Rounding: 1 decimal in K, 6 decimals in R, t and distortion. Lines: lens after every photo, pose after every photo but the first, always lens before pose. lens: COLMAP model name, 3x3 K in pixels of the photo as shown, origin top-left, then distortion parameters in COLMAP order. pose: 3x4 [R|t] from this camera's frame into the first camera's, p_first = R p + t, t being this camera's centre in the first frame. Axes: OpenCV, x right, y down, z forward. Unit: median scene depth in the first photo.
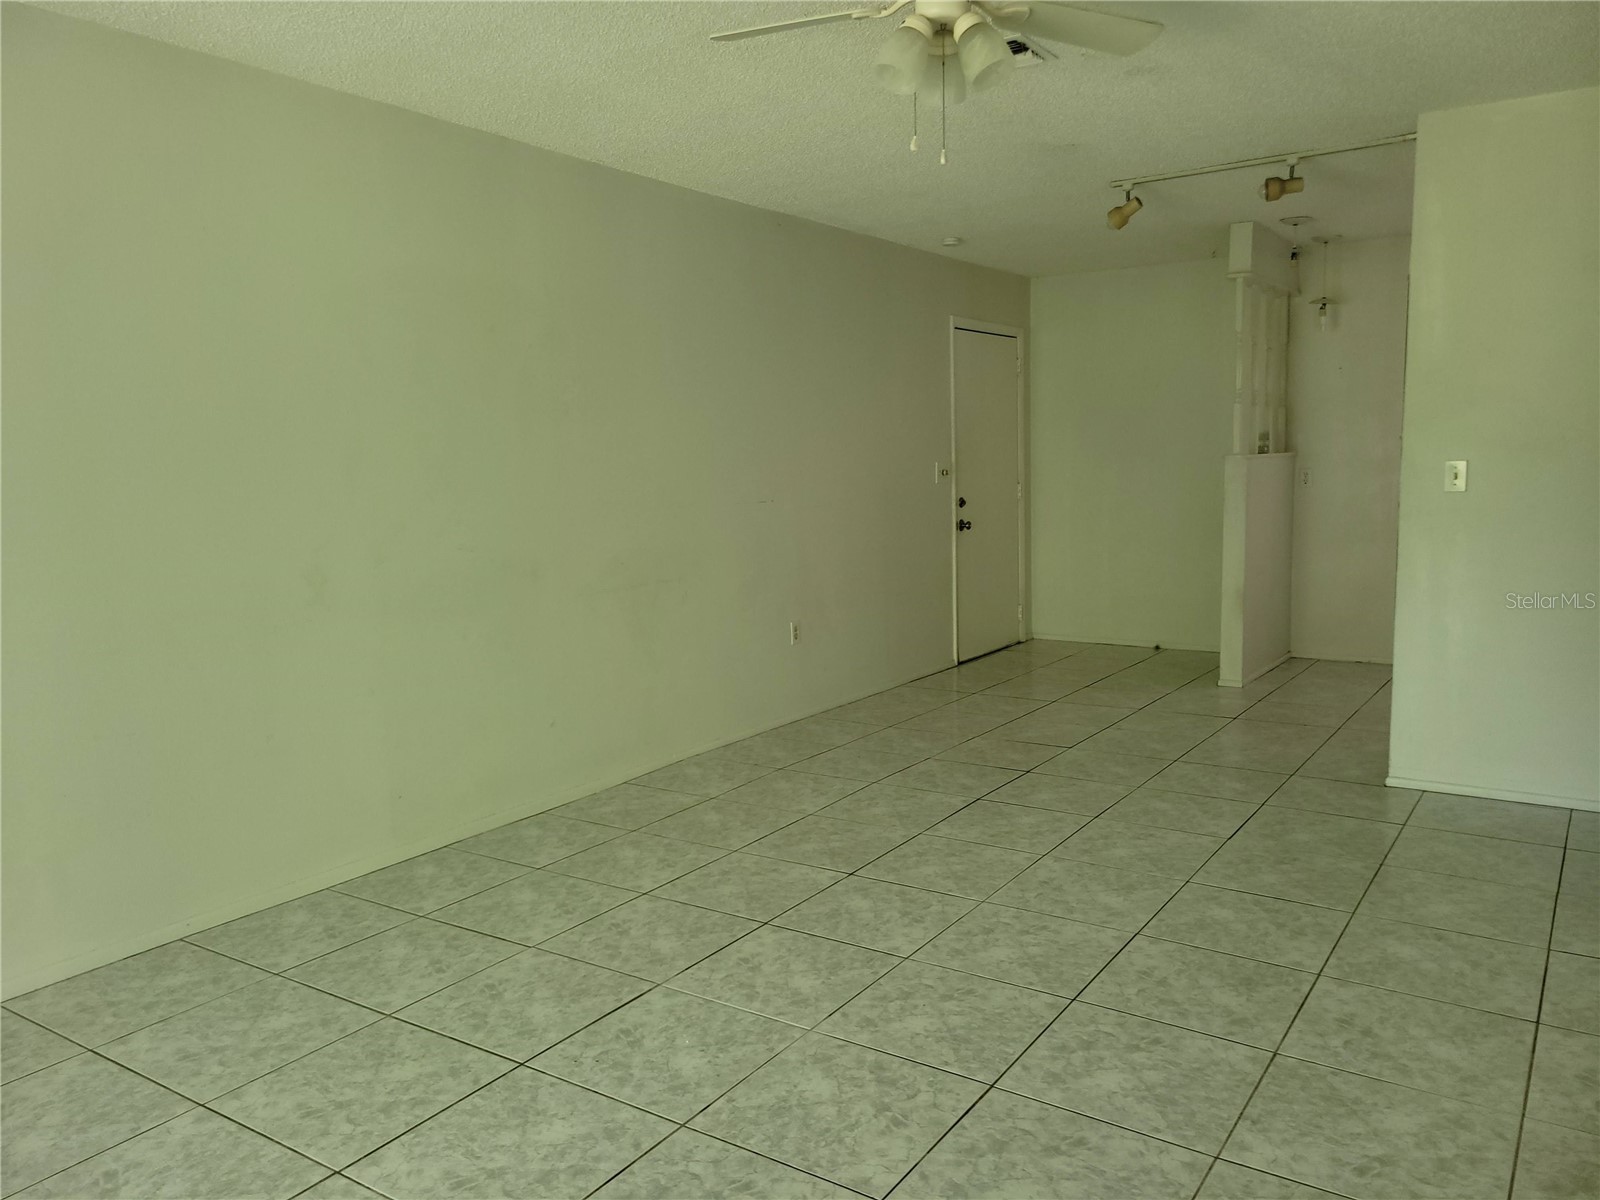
lens RADIAL K [[1203.9, 0, 810.7], [0, 1203.9, 600.7], [0, 0, 1]] dist [0.055995, -0.032037]
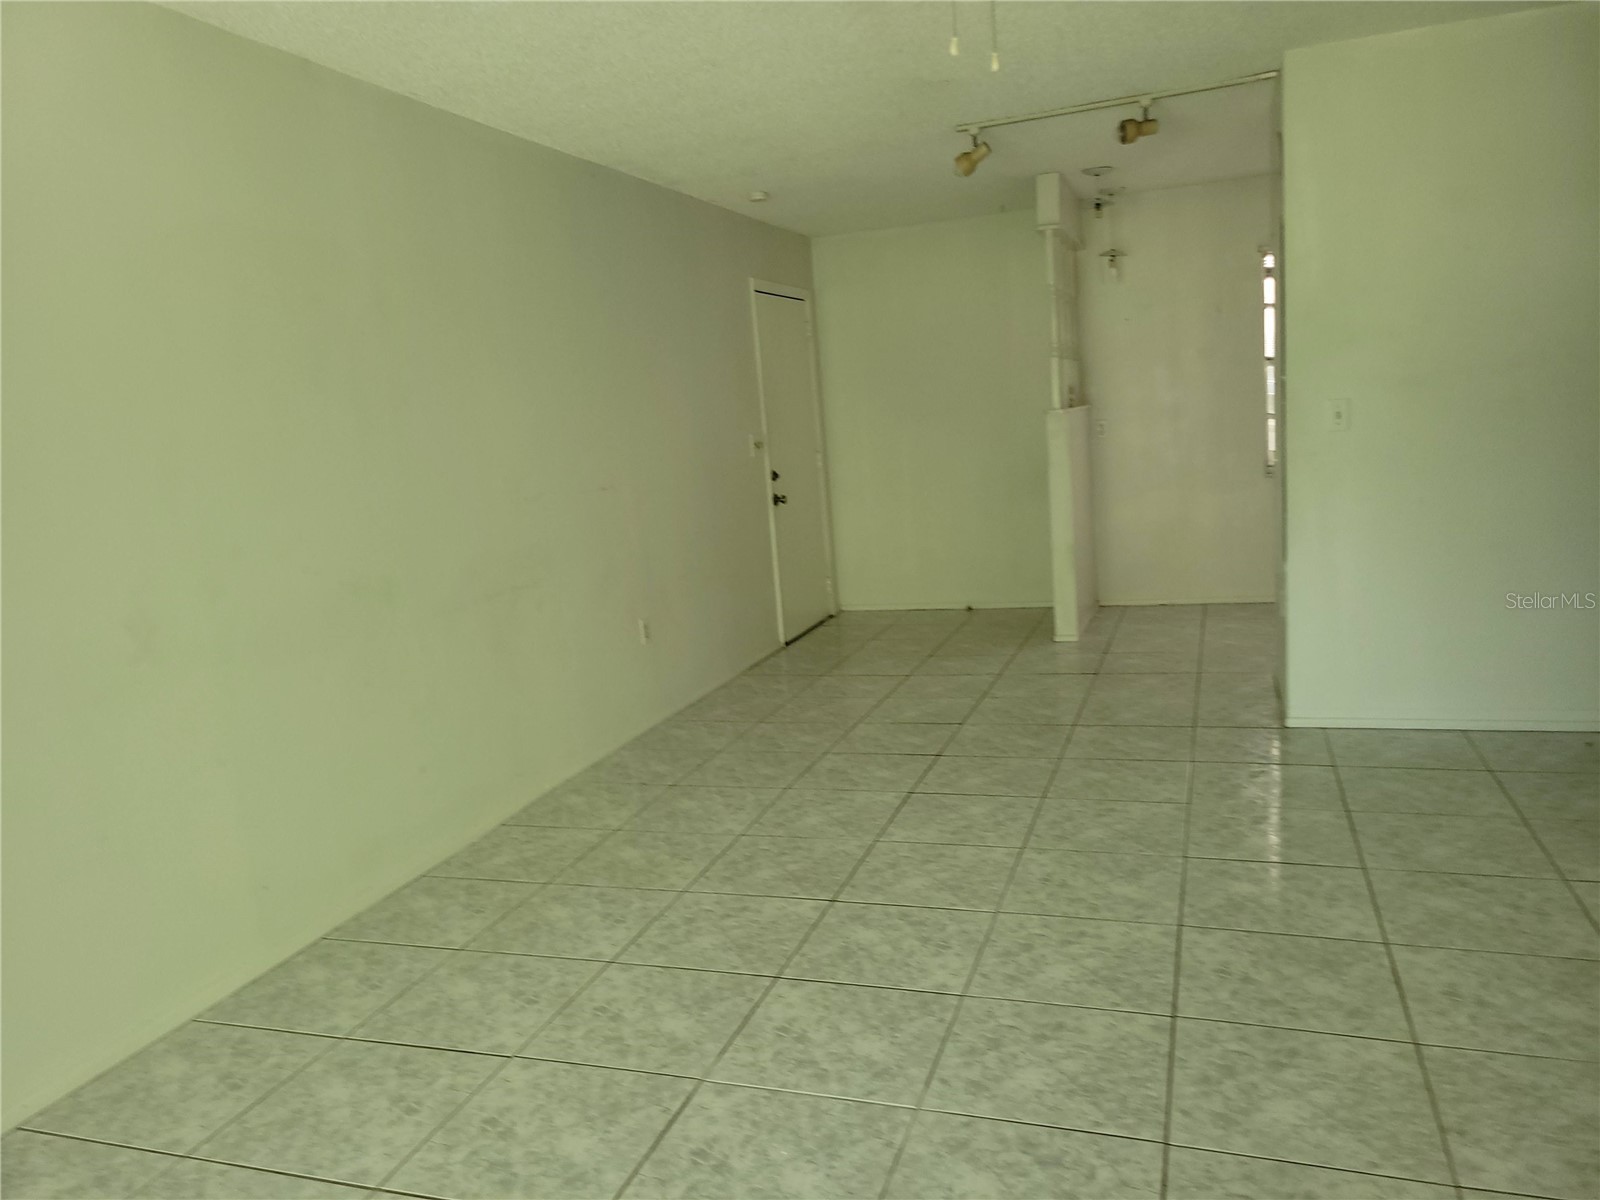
lens RADIAL K [[1203.9, 0, 791.9], [0, 1203.9, 600.1], [0, 0, 1]] dist [0.055995, -0.032037]
pose [[0.968601, -0.090649, 0.231506, -0.157260], [0.086094, 0.995843, 0.029723, -0.019166], [-0.233238, -0.008859, 0.972379, 0.128398]]
